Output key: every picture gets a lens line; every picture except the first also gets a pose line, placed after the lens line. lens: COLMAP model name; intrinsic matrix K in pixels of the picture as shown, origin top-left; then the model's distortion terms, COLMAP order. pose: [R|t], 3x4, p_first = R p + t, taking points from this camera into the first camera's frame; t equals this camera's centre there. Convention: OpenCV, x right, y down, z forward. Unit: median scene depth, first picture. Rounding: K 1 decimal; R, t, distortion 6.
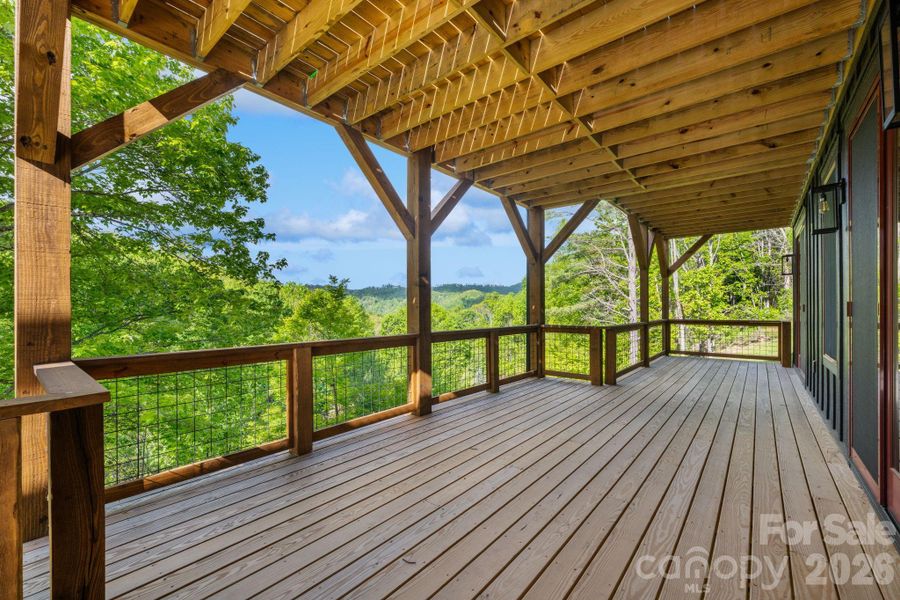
lens RADIAL K [[376.2, 0, 450.2], [0, 376.2, 303.2], [0, 0, 1]] dist [-0.001041, -0.000113]
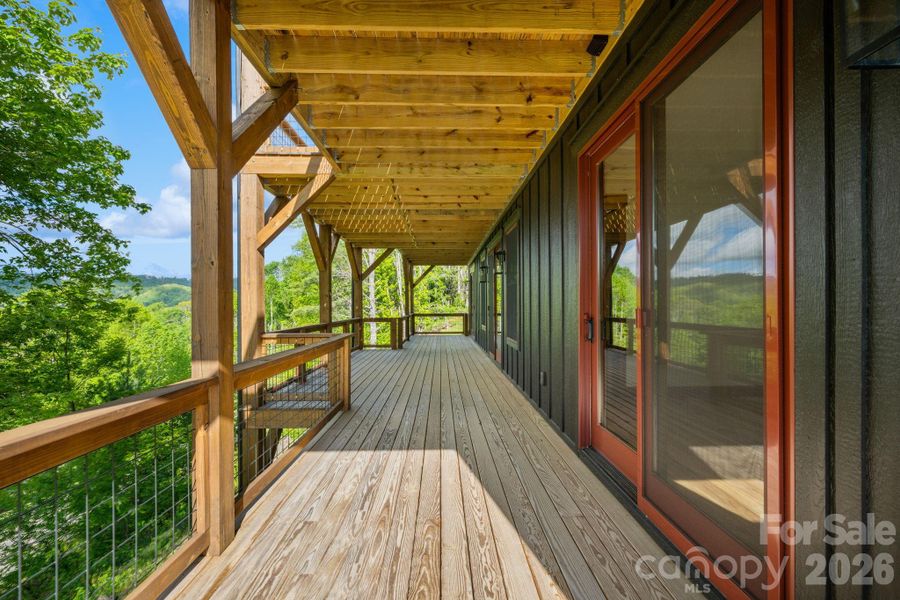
lens RADIAL K [[376.2, 0, 449.1], [0, 376.2, 302.7], [0, 0, 1]] dist [-0.001041, -0.000113]
pose [[0.752749, -0.000356, 0.658308, -0.555472], [-0.004331, 0.999976, 0.005493, -0.021788], [-0.658294, -0.006986, 0.752729, -0.505801]]
